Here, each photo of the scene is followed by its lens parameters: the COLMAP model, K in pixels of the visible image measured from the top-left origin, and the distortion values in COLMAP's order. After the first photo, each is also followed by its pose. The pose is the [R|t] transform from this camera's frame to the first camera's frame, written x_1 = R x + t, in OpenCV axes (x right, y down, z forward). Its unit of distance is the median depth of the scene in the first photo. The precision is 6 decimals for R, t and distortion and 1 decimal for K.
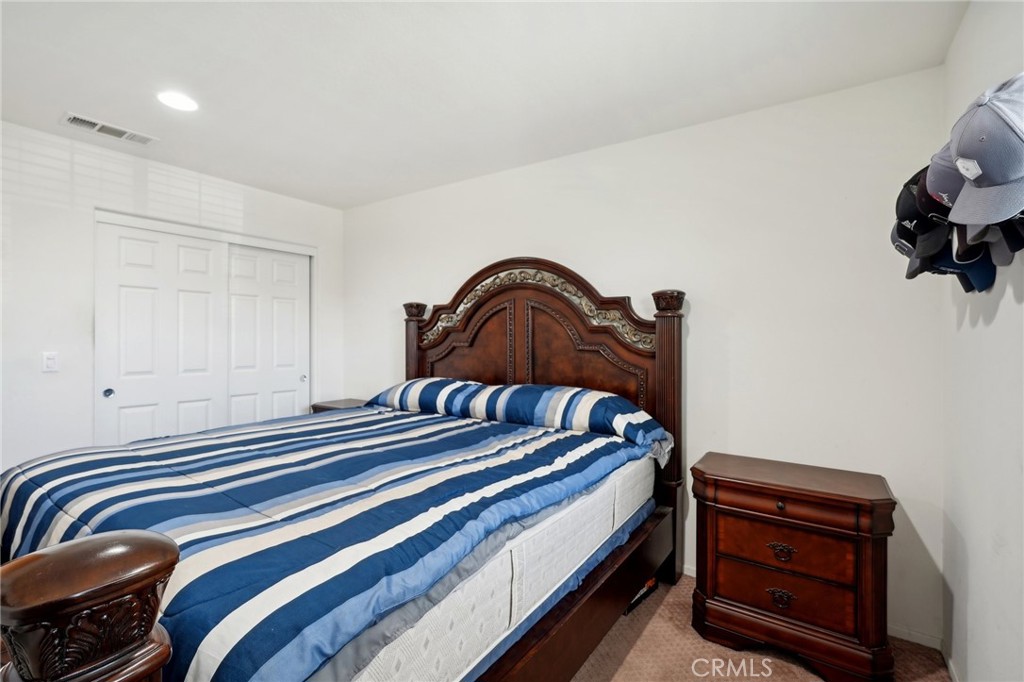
lens RADIAL K [[459.1, 0, 513.4], [0, 459.1, 336.9], [0, 0, 1]] dist [-0.002850, 0.000272]
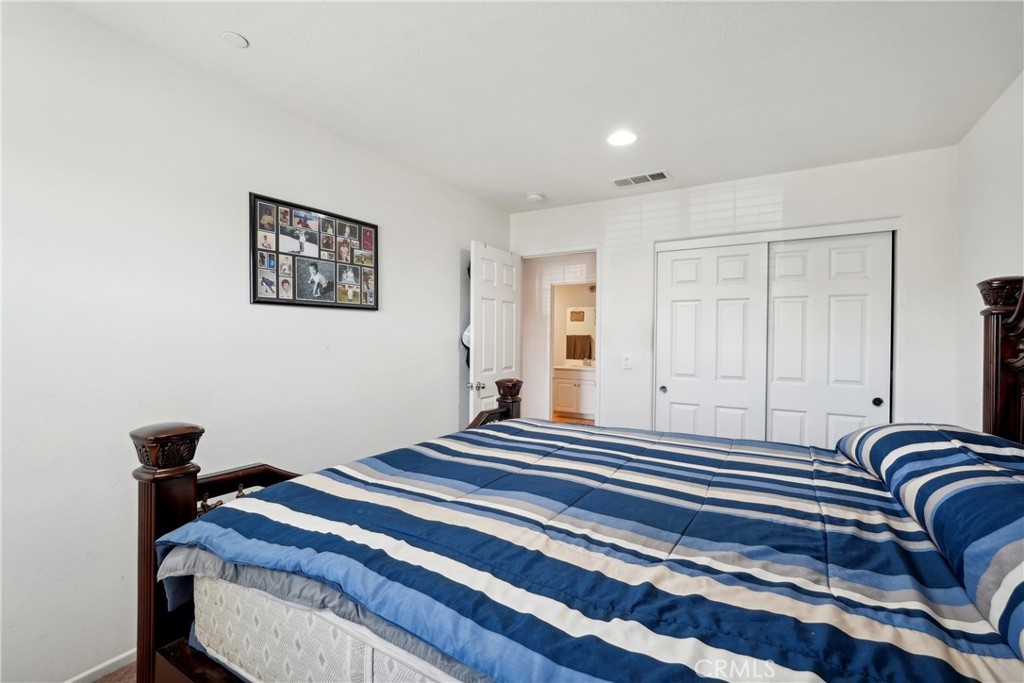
lens RADIAL K [[459.1, 0, 513.4], [0, 459.1, 337.4], [0, 0, 1]] dist [-0.002850, 0.000272]
pose [[0.059659, -0.011376, -0.998154, 0.575415], [-0.008184, 0.999896, -0.011885, 0.002277], [0.998185, 0.008878, 0.059560, 0.943923]]
